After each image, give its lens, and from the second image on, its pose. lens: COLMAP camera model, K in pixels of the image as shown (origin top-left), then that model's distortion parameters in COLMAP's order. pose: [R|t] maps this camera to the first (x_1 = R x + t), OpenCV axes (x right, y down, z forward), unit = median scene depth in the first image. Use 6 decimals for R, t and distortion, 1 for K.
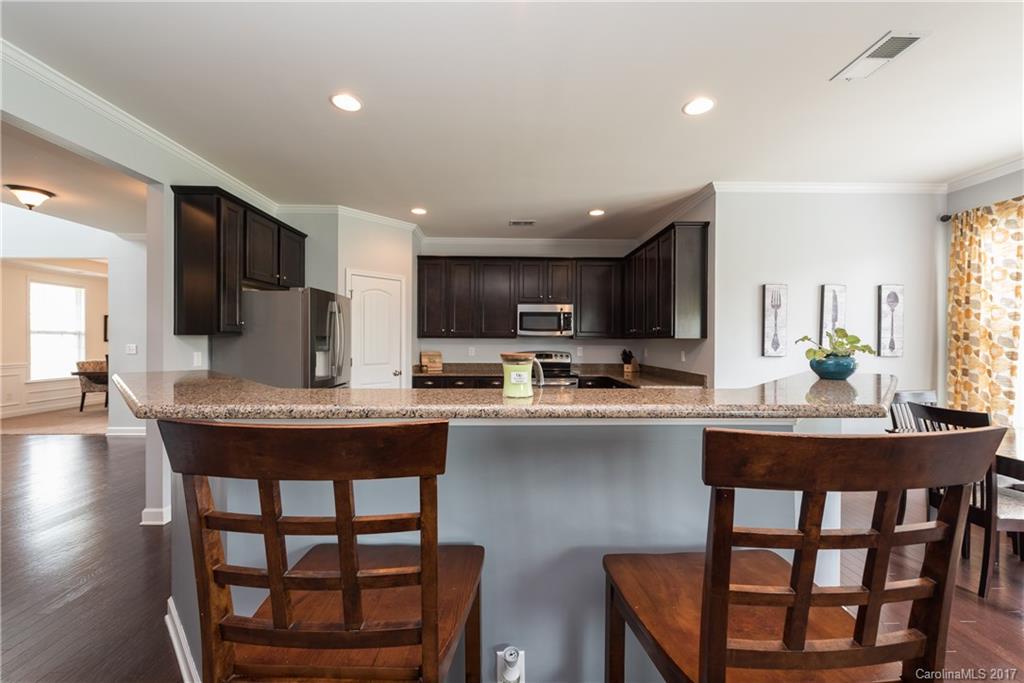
lens RADIAL K [[403.2, 0, 514.2], [0, 403.2, 343.2], [0, 0, 1]] dist [-0.008128, 0.000855]
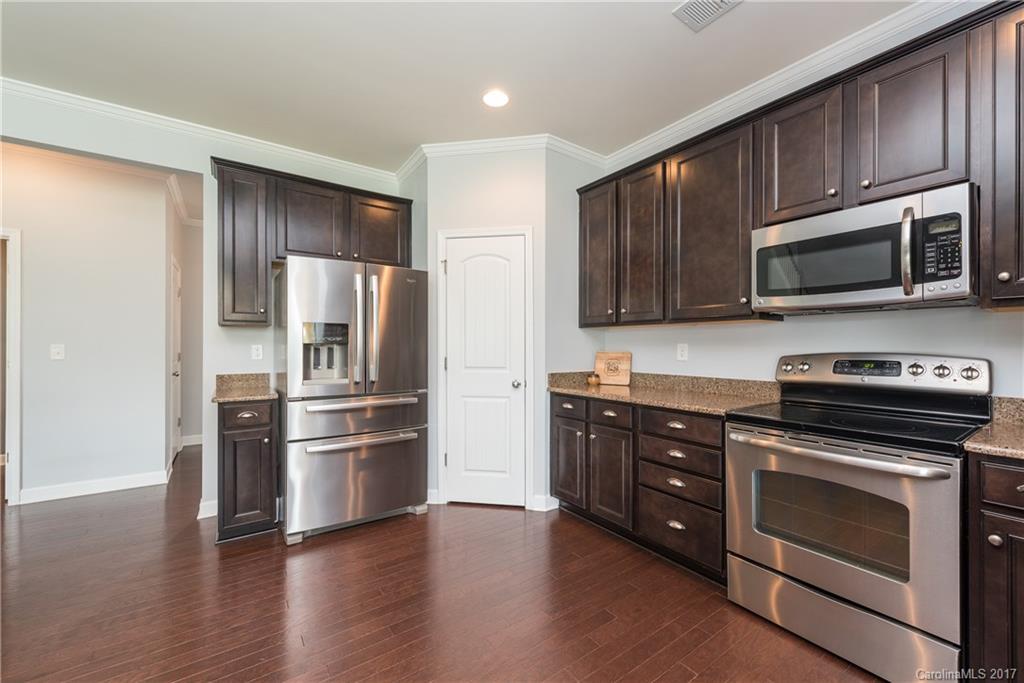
lens RADIAL K [[403.2, 0, 508.8], [0, 403.2, 345.5], [0, 0, 1]] dist [-0.008128, 0.000855]
pose [[0.552068, -0.003250, -0.833793, 0.200871], [-0.001815, 0.999985, -0.005100, 0.016810], [0.833797, 0.004329, 0.552054, 0.590718]]
